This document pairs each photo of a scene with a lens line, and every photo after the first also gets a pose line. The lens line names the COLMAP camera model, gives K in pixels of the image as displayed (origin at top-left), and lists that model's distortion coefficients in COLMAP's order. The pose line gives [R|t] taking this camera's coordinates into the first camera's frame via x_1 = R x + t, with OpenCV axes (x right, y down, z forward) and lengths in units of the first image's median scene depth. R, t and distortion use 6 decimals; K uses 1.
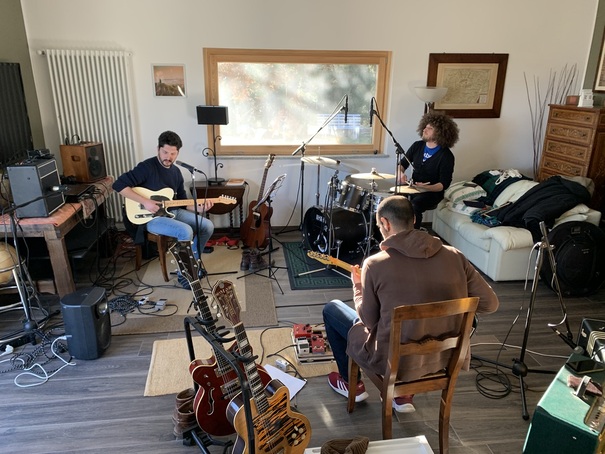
lens RADIAL K [[457.9, 0, 295.7], [0, 457.9, 227.8], [0, 0, 1]] dist [0.028255, -0.026192]
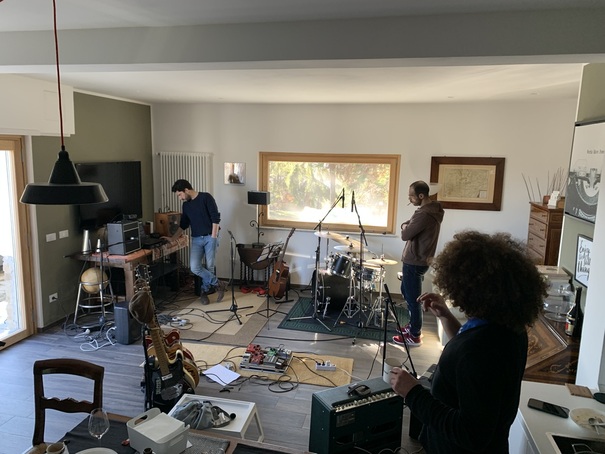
lens RADIAL K [[457.9, 0, 292.7], [0, 457.9, 224.1], [0, 0, 1]] dist [0.028255, -0.026192]
pose [[0.940492, 0.064469, -0.333645, 0.420917], [-0.120513, 0.981299, -0.150095, 0.030995], [0.317729, 0.181371, 0.930673, -0.262537]]
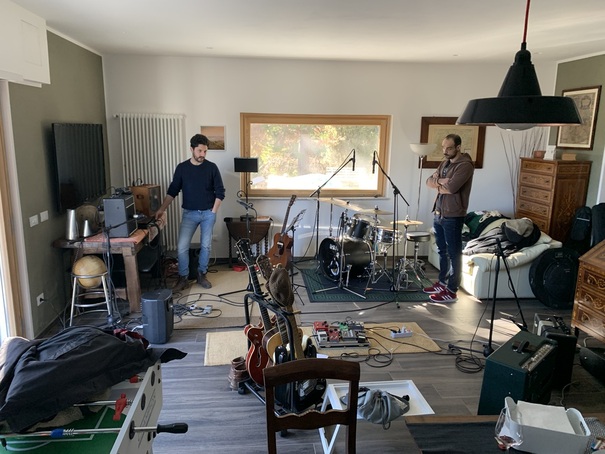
lens RADIAL K [[457.9, 0, 291.0], [0, 457.9, 223.4], [0, 0, 1]] dist [0.028255, -0.026192]
pose [[0.999609, 0.009222, -0.026400, -0.028312], [-0.012394, 0.992372, -0.122657, 0.069887], [0.025067, 0.122936, 0.992098, -0.228793]]
